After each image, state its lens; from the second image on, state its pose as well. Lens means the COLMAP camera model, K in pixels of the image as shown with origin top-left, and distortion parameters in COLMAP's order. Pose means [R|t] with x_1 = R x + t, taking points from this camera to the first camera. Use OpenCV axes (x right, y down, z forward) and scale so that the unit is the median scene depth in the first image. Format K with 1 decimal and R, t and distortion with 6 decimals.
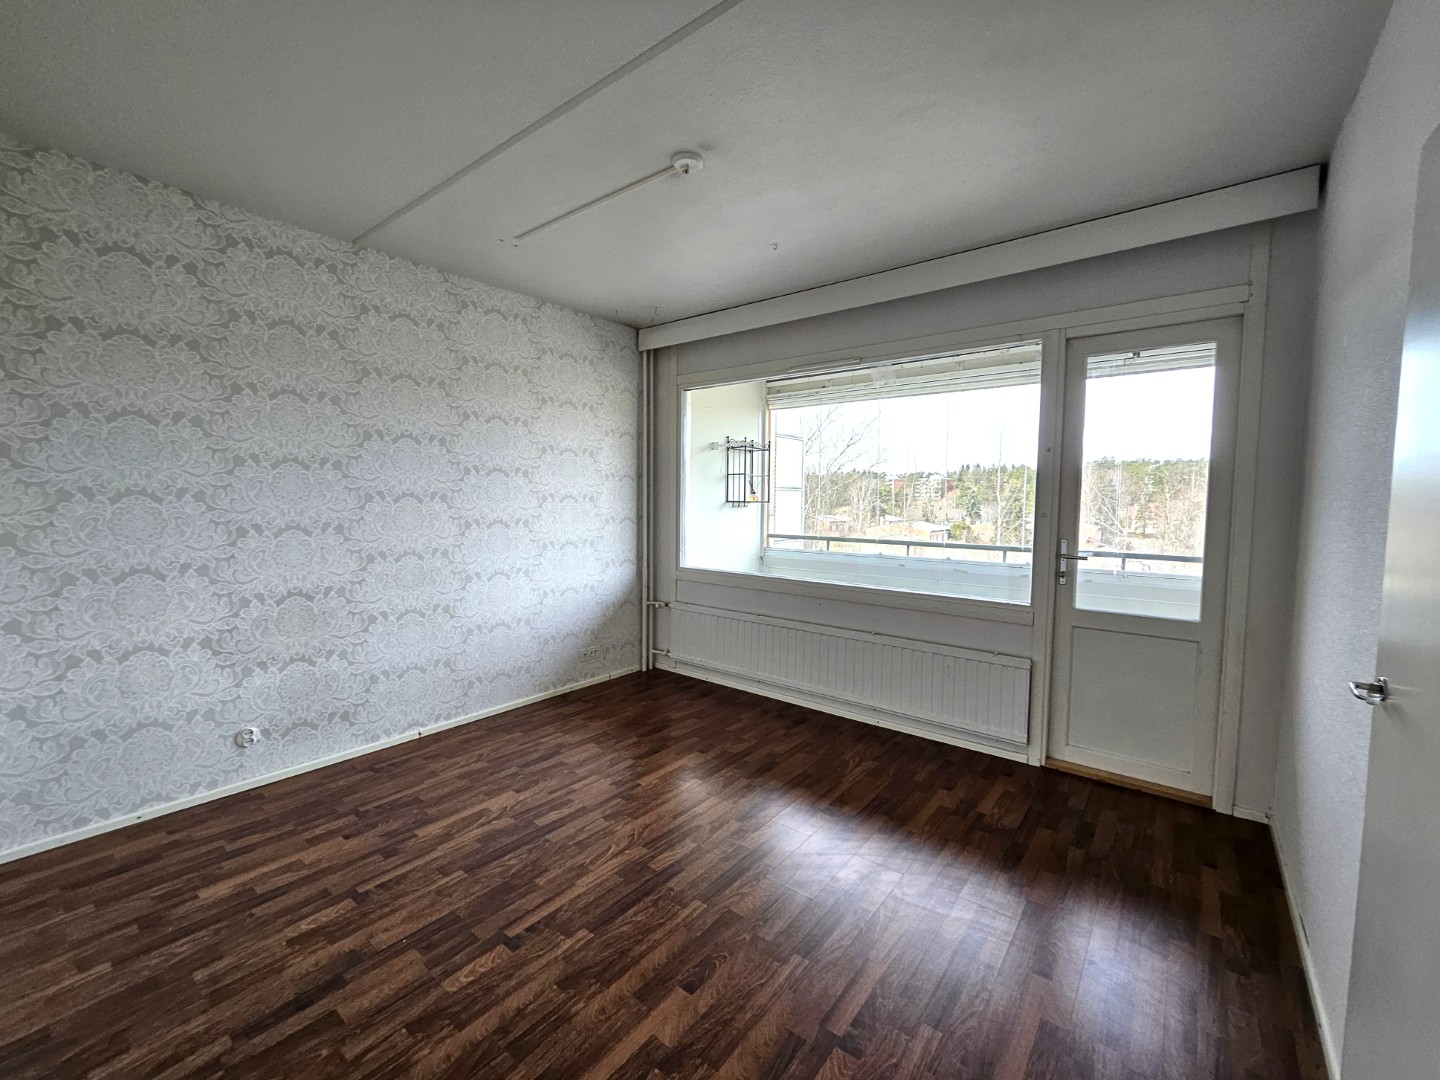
lens RADIAL K [[590.2, 0, 720.0], [0, 590.2, 540.0], [0, 0, 1]] dist [0.000580, 0.000329]
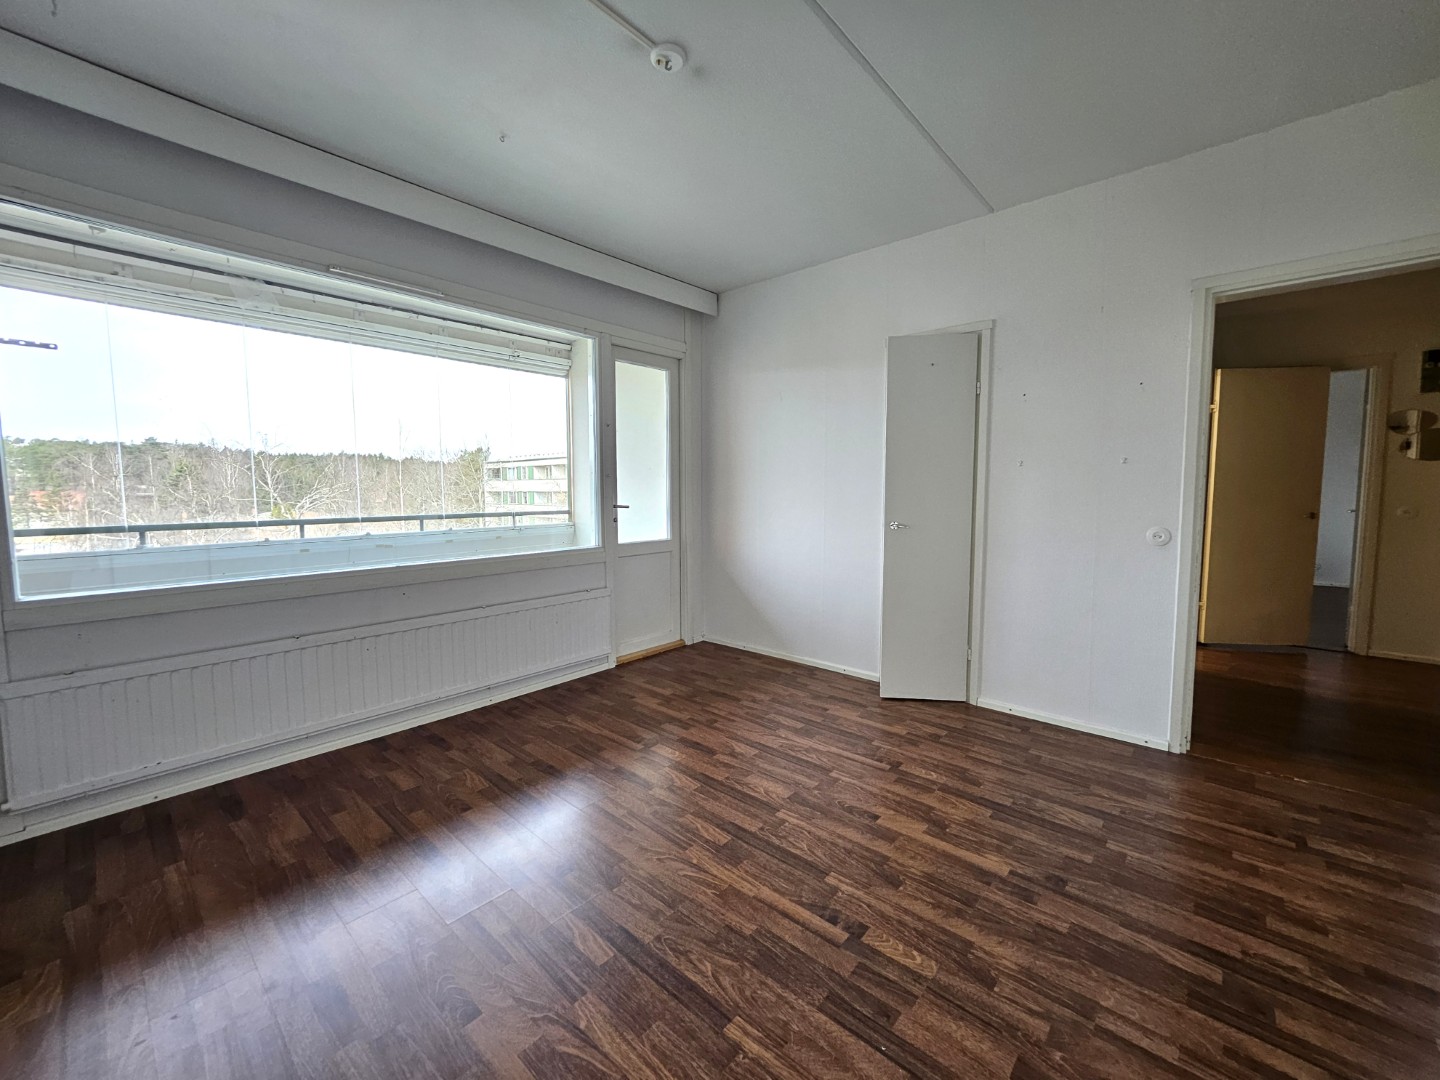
lens RADIAL K [[579.2, 0, 720.8], [0, 579.2, 537.6], [0, 0, 1]] dist [-0.000408, -0.000750]
pose [[0.053166, -0.093696, 0.994180, -1.050746], [0.076971, 0.993011, 0.089470, -0.000432], [-0.995615, 0.071766, 0.060006, 0.992710]]
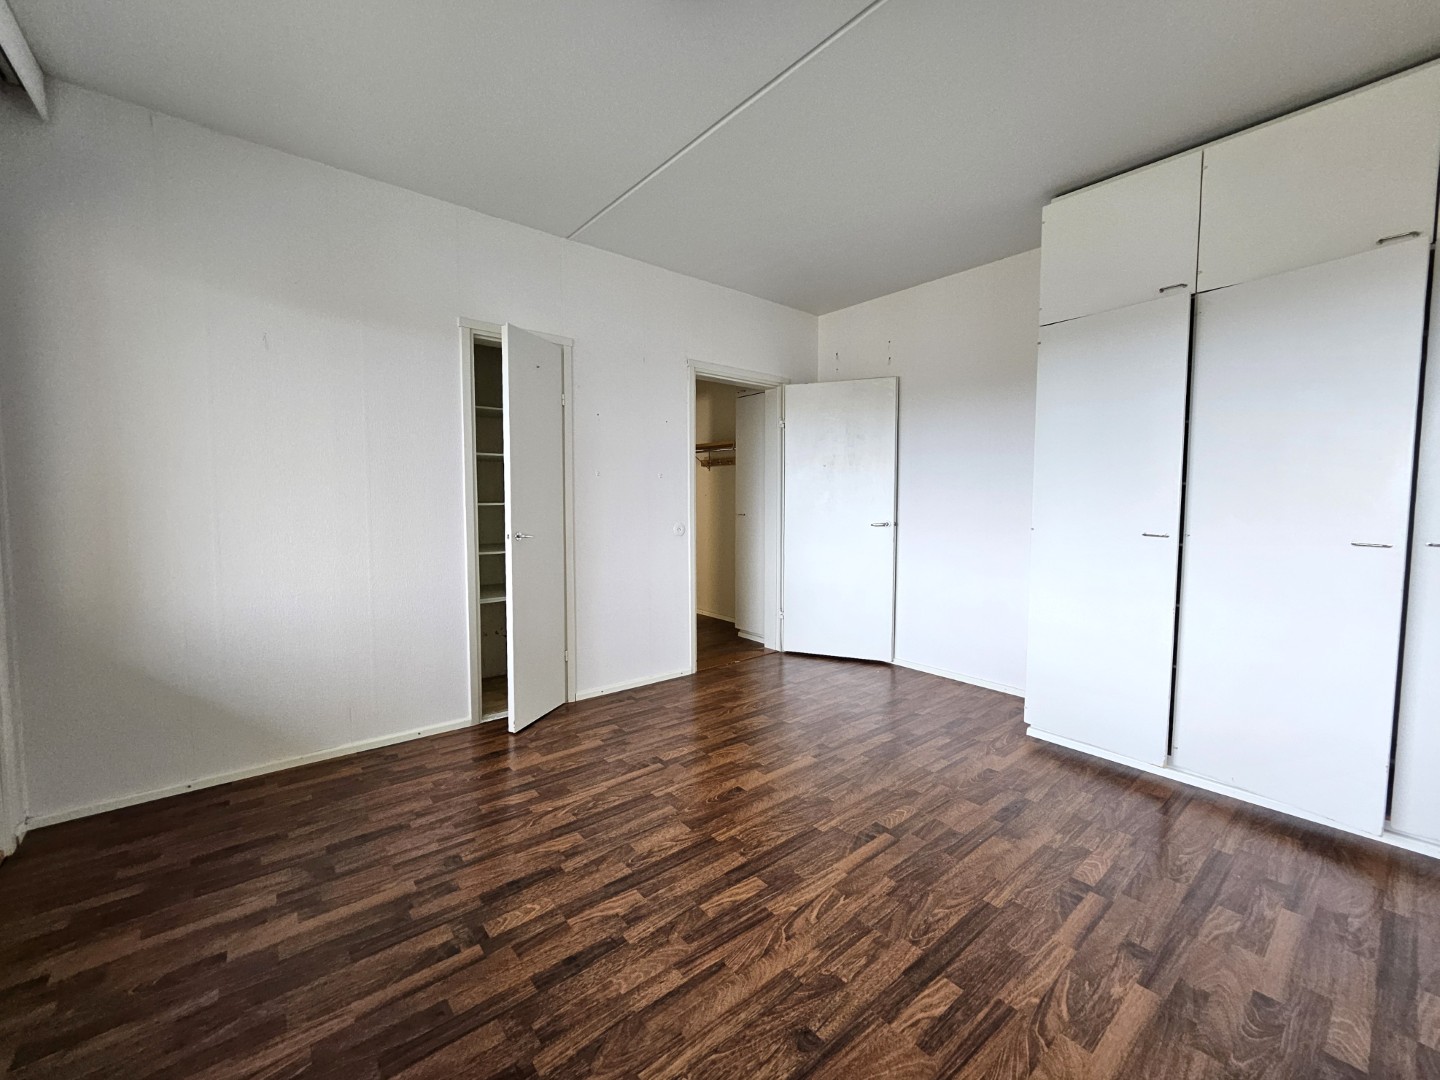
lens RADIAL K [[579.2, 0, 720.8], [0, 579.2, 537.6], [0, 0, 1]] dist [-0.000408, -0.000750]
pose [[-0.978937, -0.024736, 0.202660, -0.230854], [0.004644, 0.989679, 0.143227, -0.053818], [-0.204111, 0.141152, -0.968718, 1.882336]]
